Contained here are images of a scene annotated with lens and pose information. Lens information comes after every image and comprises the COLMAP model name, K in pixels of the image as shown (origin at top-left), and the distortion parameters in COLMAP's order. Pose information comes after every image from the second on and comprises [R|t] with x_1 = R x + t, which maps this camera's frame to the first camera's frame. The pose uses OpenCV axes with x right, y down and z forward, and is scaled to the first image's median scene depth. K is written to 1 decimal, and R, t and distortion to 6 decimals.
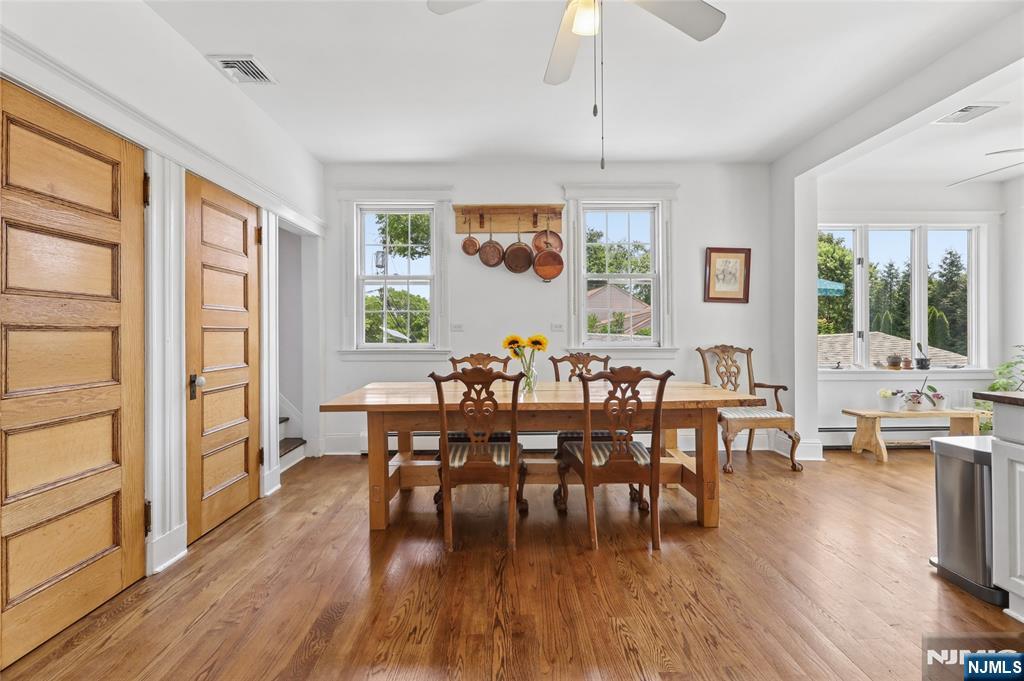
lens RADIAL K [[419.4, 0, 513.7], [0, 419.4, 327.4], [0, 0, 1]] dist [0.001130, -0.001415]
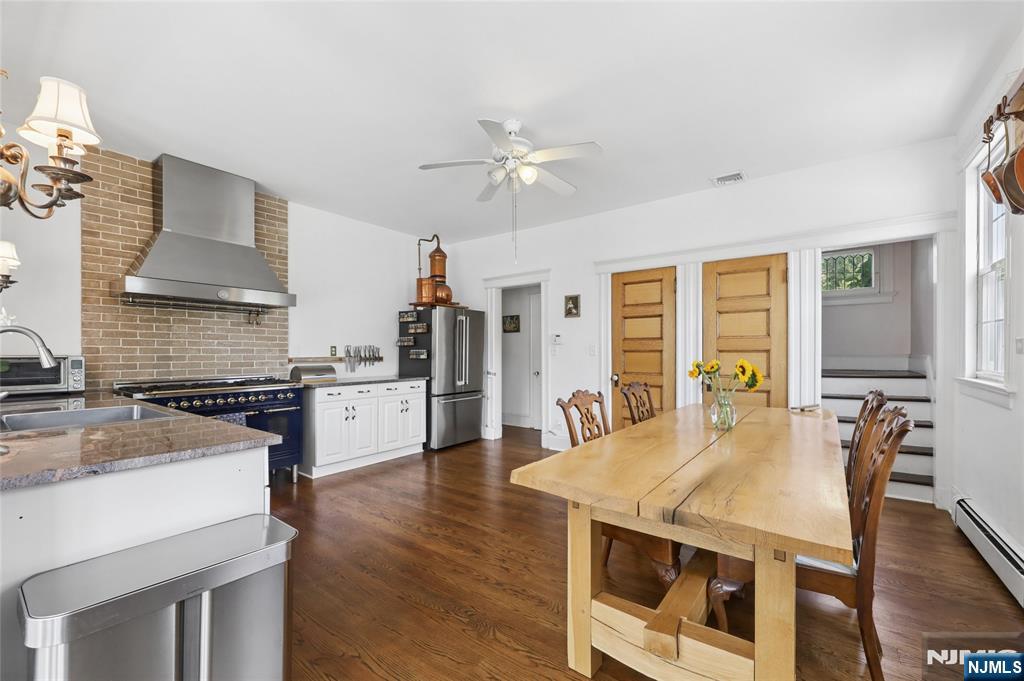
lens RADIAL K [[419.4, 0, 509.0], [0, 419.4, 349.7], [0, 0, 1]] dist [0.001130, -0.001415]
pose [[-0.623979, 0.003499, -0.781433, 0.787828], [0.013323, 0.999892, -0.006161, -0.000966], [0.781328, -0.014255, -0.623958, 1.009823]]
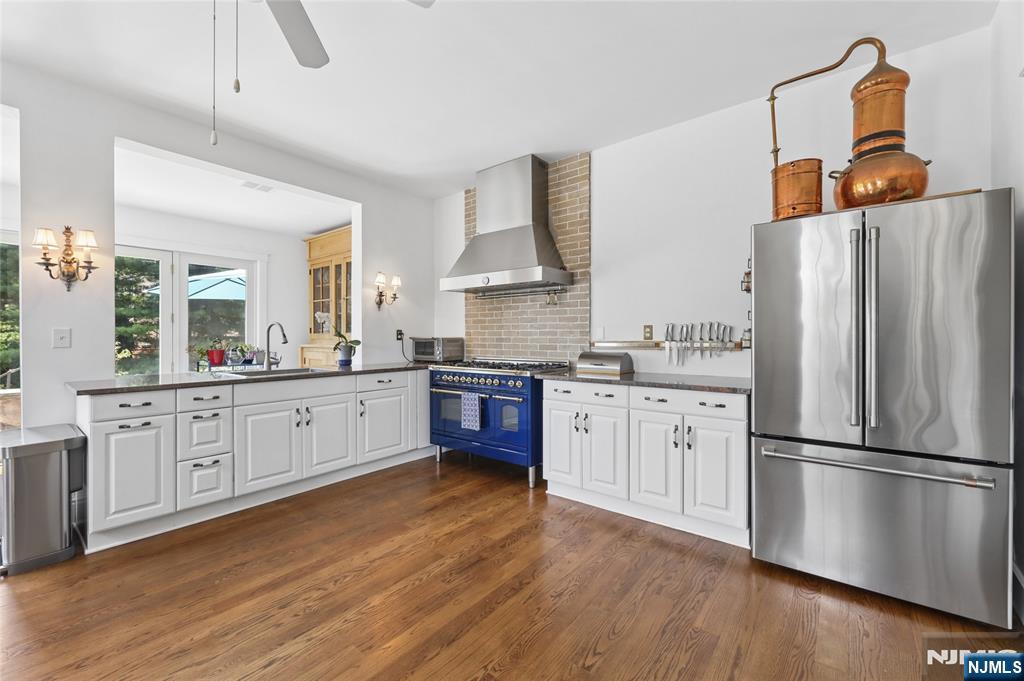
lens RADIAL K [[419.4, 0, 504.9], [0, 419.4, 334.9], [0, 0, 1]] dist [0.001130, -0.001415]
pose [[-0.759336, 0.011884, 0.650591, -0.365756], [0.001909, 0.999870, -0.016035, 0.007829], [-0.650696, -0.010934, -0.759259, 0.606354]]
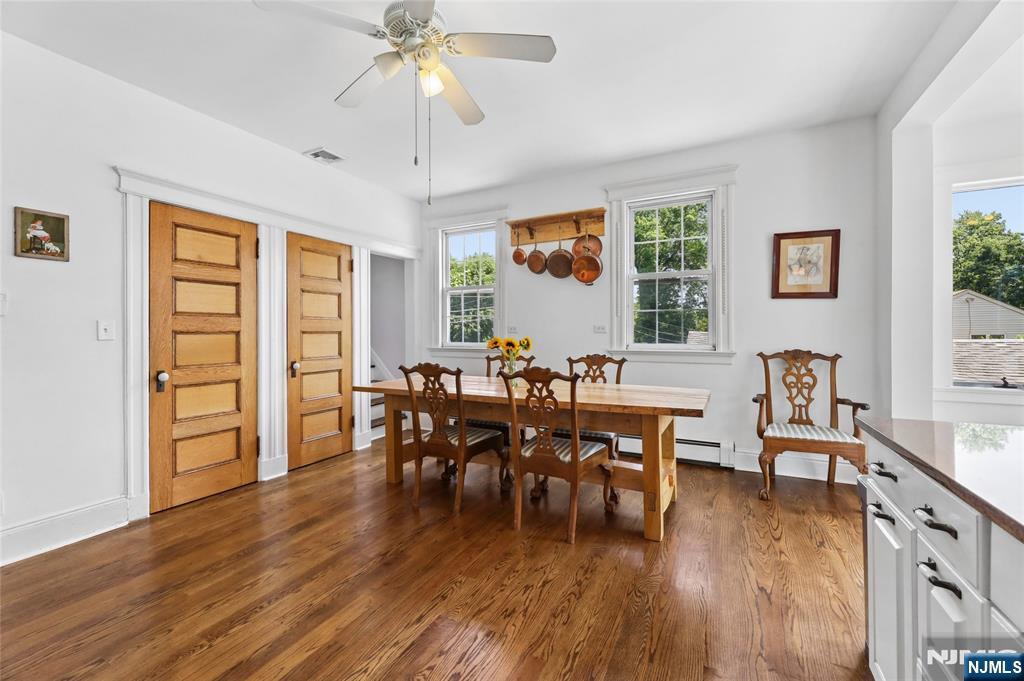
lens RADIAL K [[419.4, 0, 517.8], [0, 419.4, 327.5], [0, 0, 1]] dist [0.001130, -0.001415]
pose [[0.881724, -0.004869, -0.471741, 0.493779], [0.005536, 0.999985, 0.000027, -0.006145], [0.471733, -0.002636, 0.881737, 0.013337]]
